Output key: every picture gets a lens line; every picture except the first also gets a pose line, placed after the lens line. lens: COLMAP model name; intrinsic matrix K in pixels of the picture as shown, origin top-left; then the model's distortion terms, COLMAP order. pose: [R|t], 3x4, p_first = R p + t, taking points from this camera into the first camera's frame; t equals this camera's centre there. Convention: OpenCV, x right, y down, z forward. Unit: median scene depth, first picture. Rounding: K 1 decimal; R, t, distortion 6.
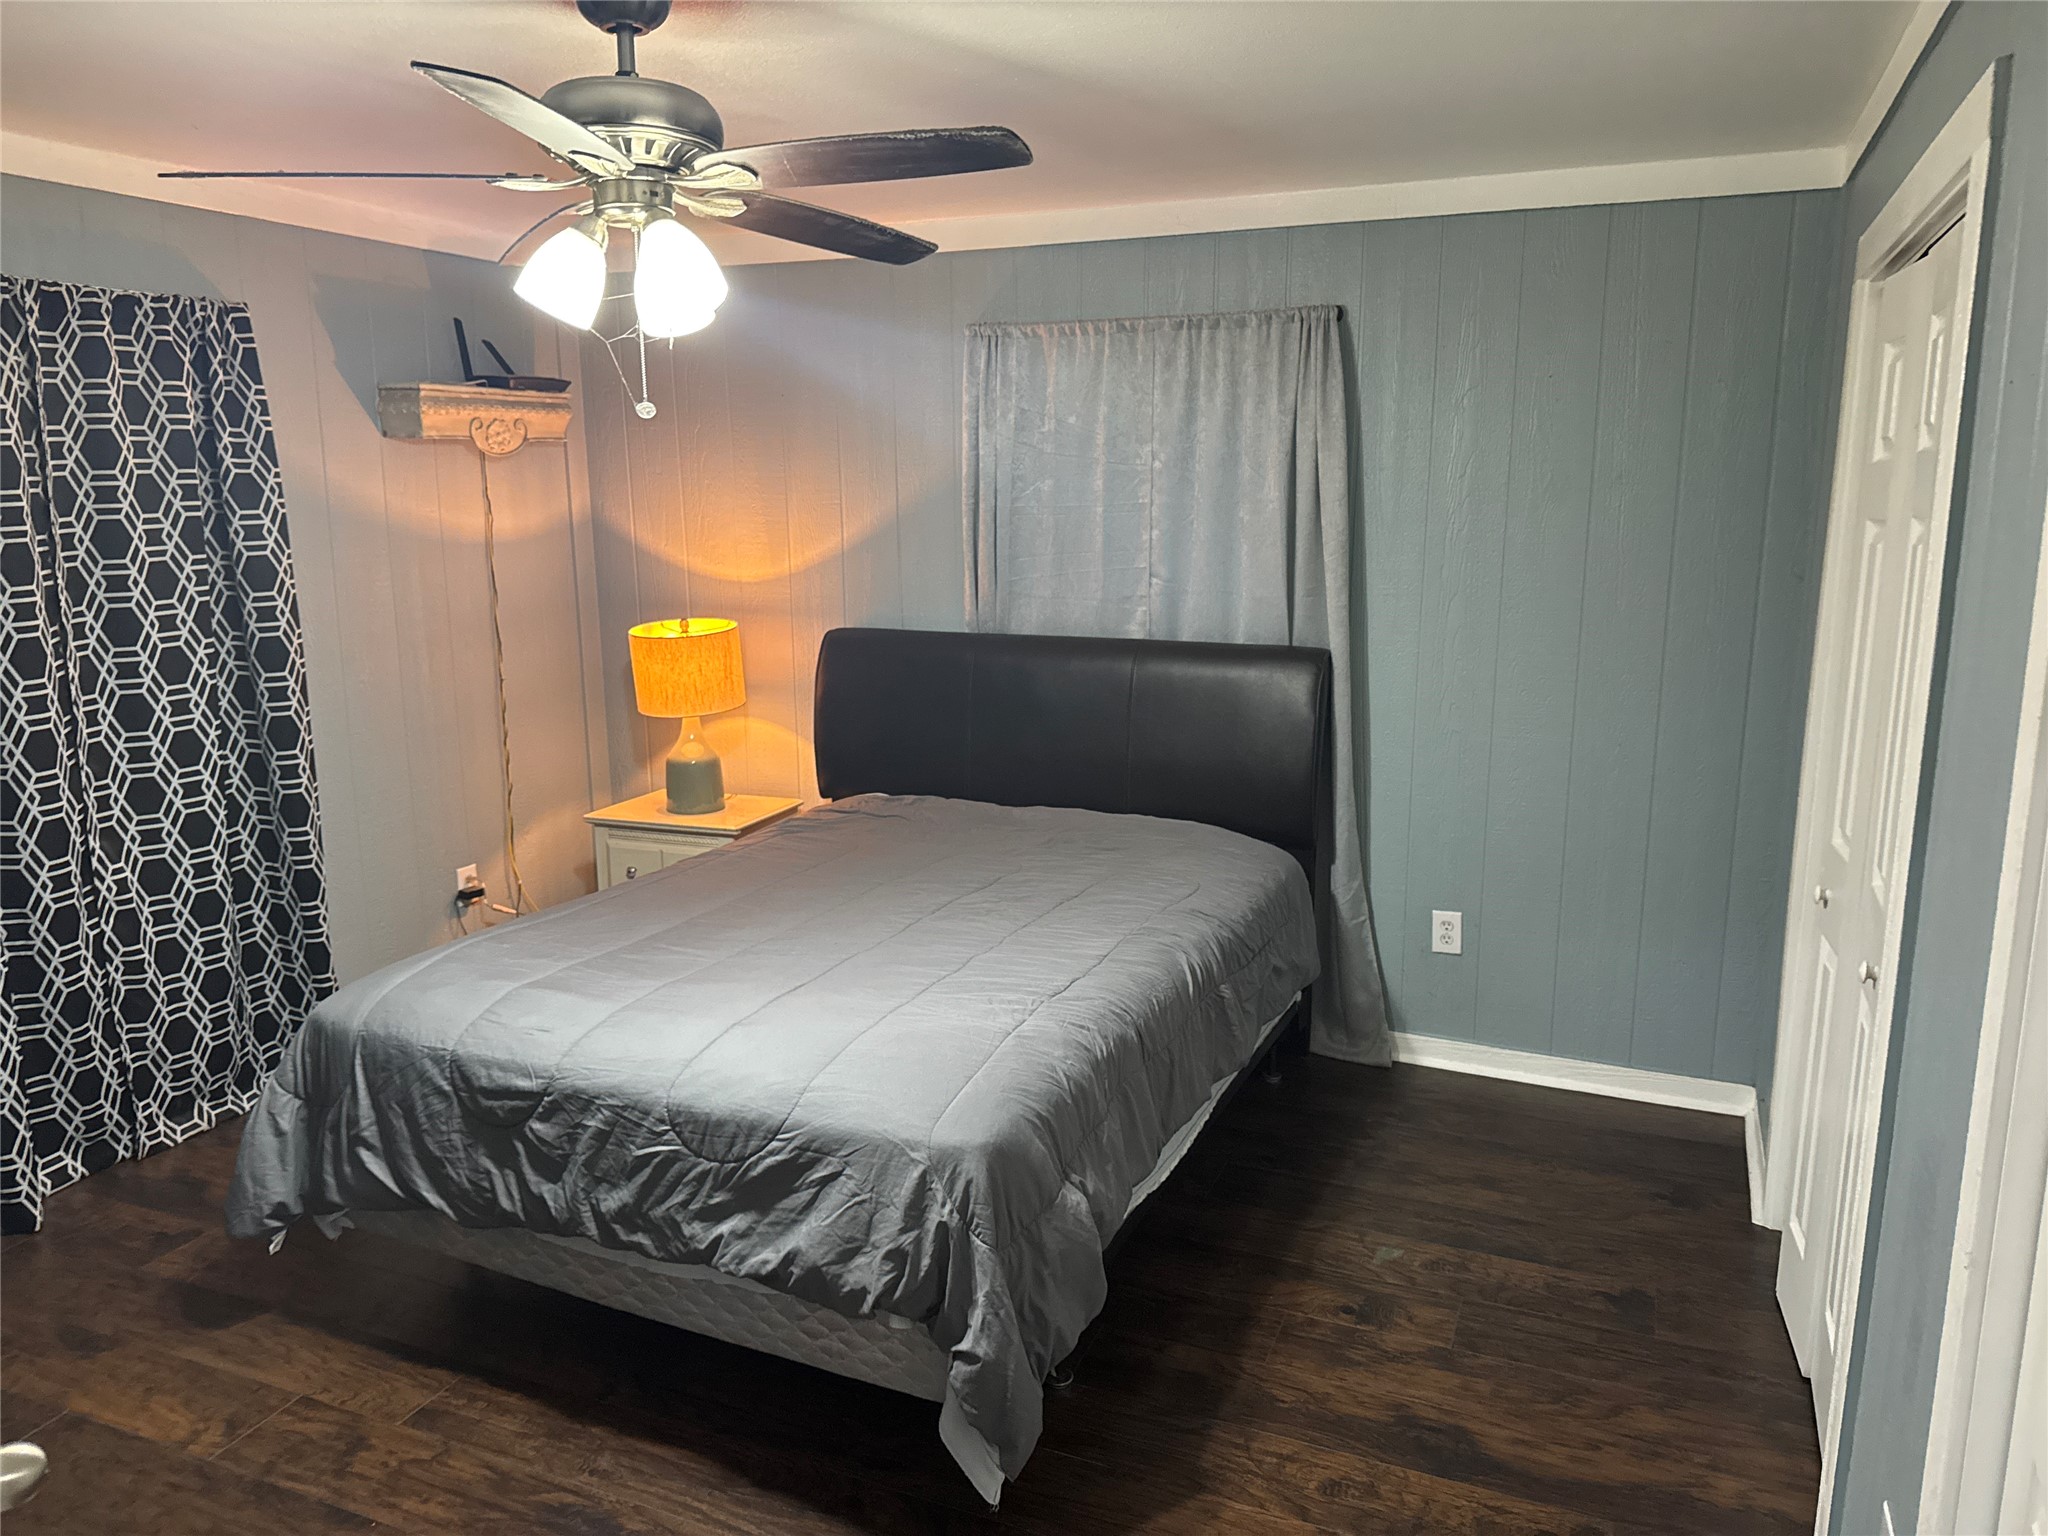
lens RADIAL K [[1408.7, 0, 1024.3], [0, 1408.7, 758.0], [0, 0, 1]] dist [-0.013036, -0.022648]
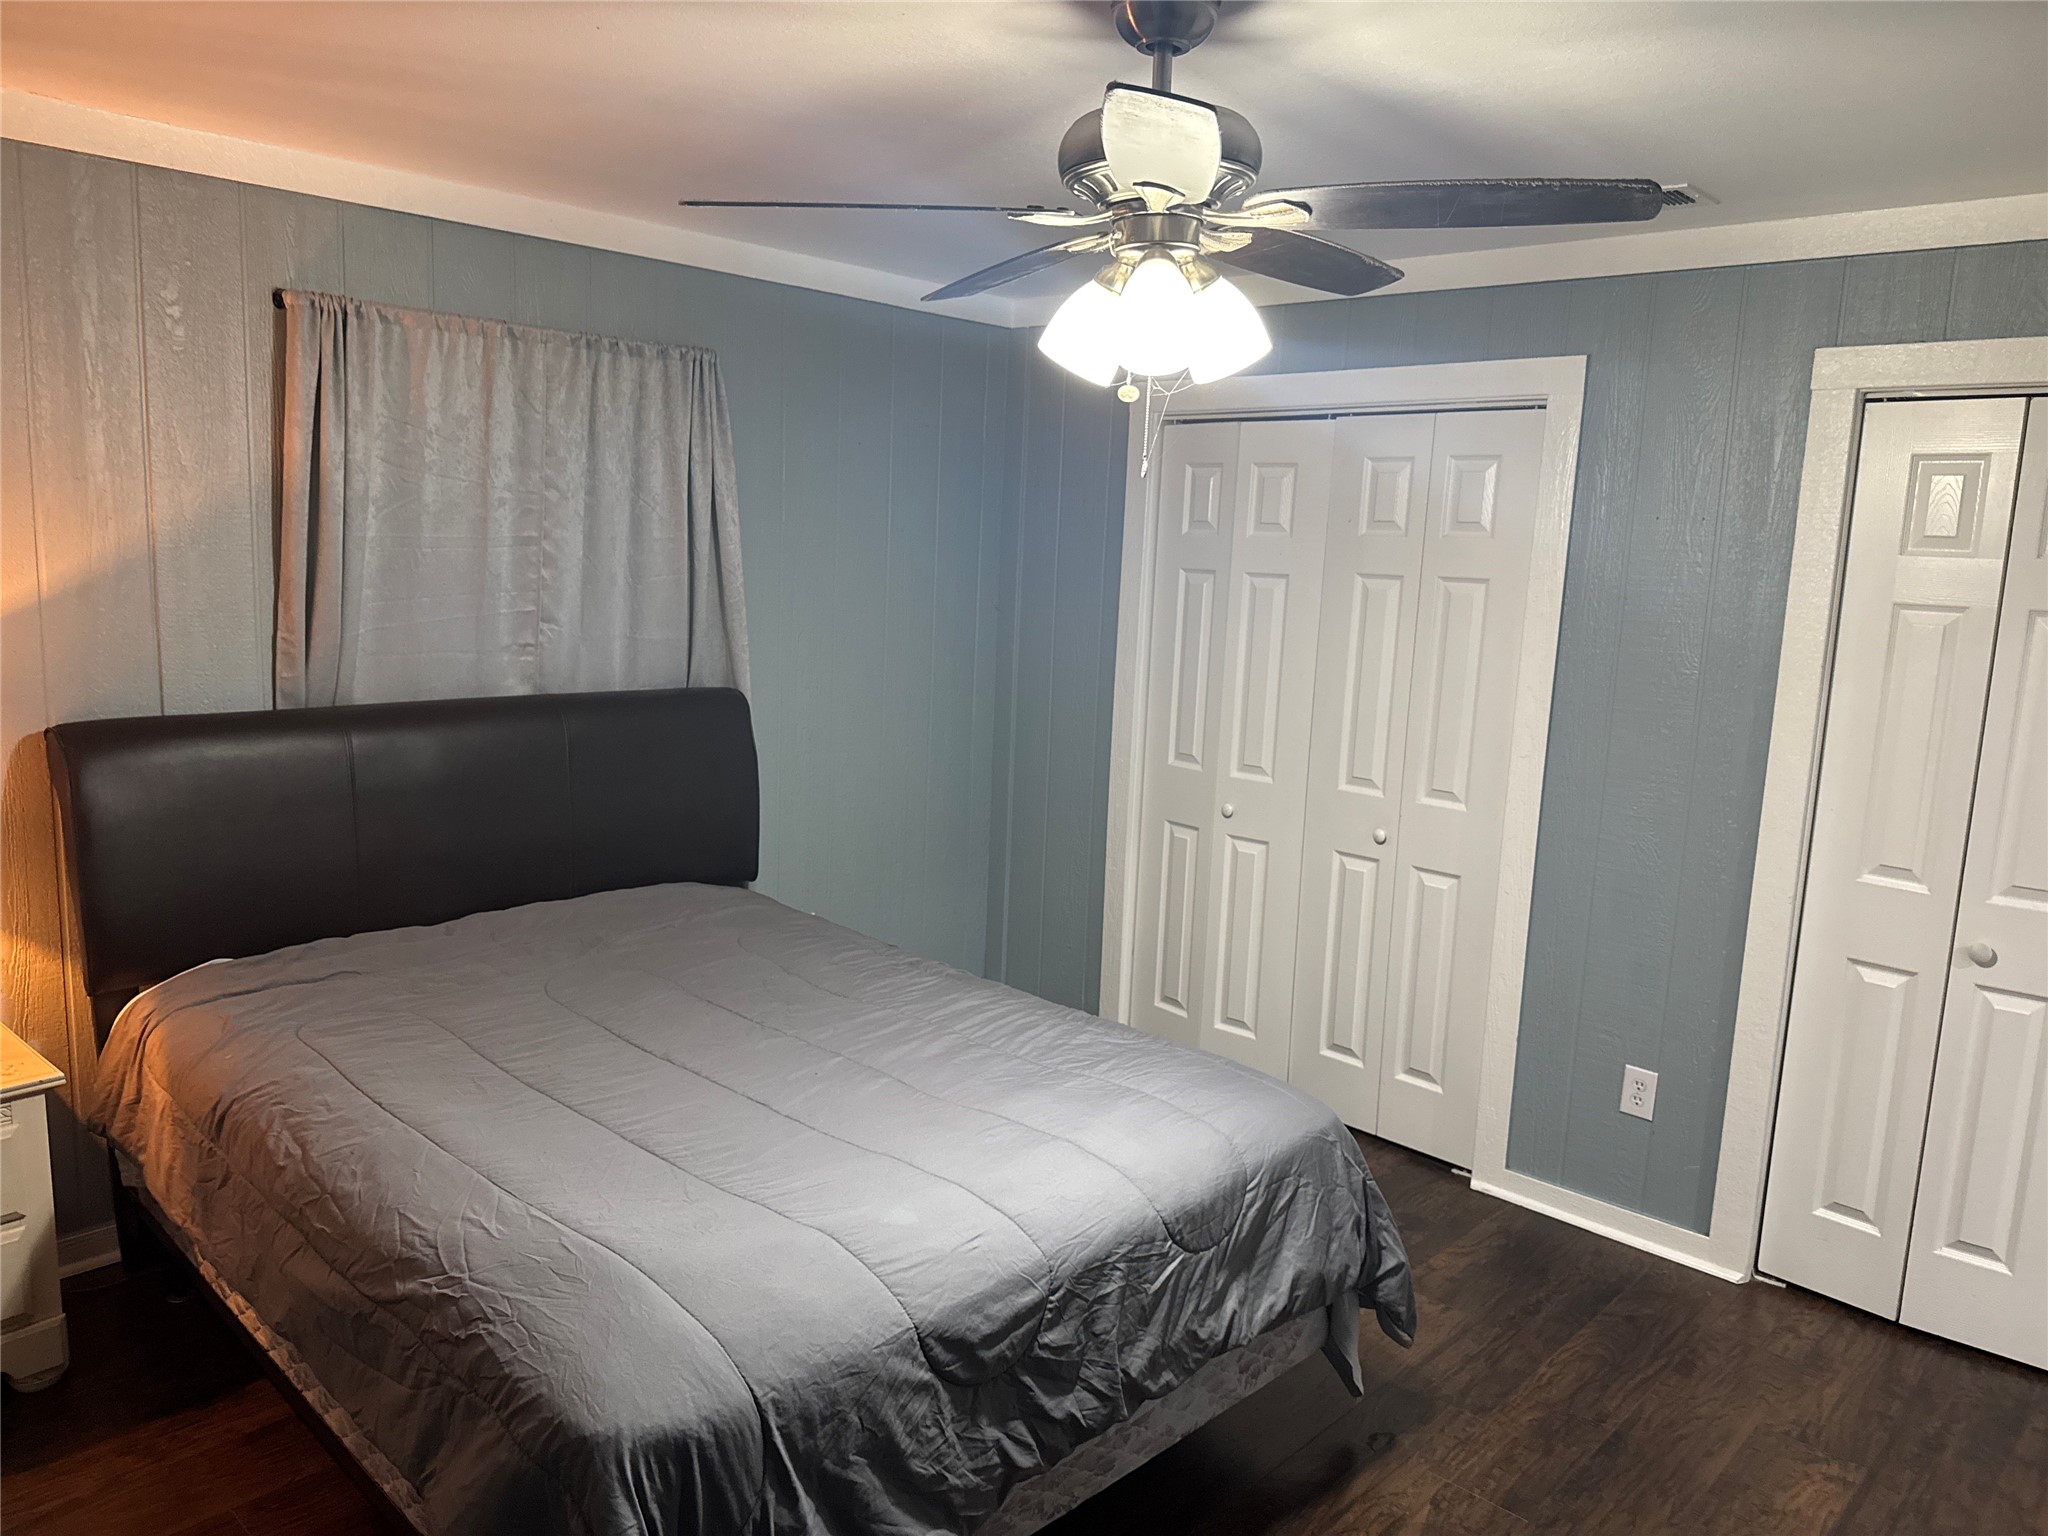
lens RADIAL K [[1408.7, 0, 1023.0], [0, 1408.7, 775.0], [0, 0, 1]] dist [-0.013036, -0.022648]
pose [[0.366818, -0.131544, 0.920946, -1.078313], [0.131605, 0.987334, 0.088607, -0.129754], [-0.920937, 0.088699, 0.379484, 0.704994]]
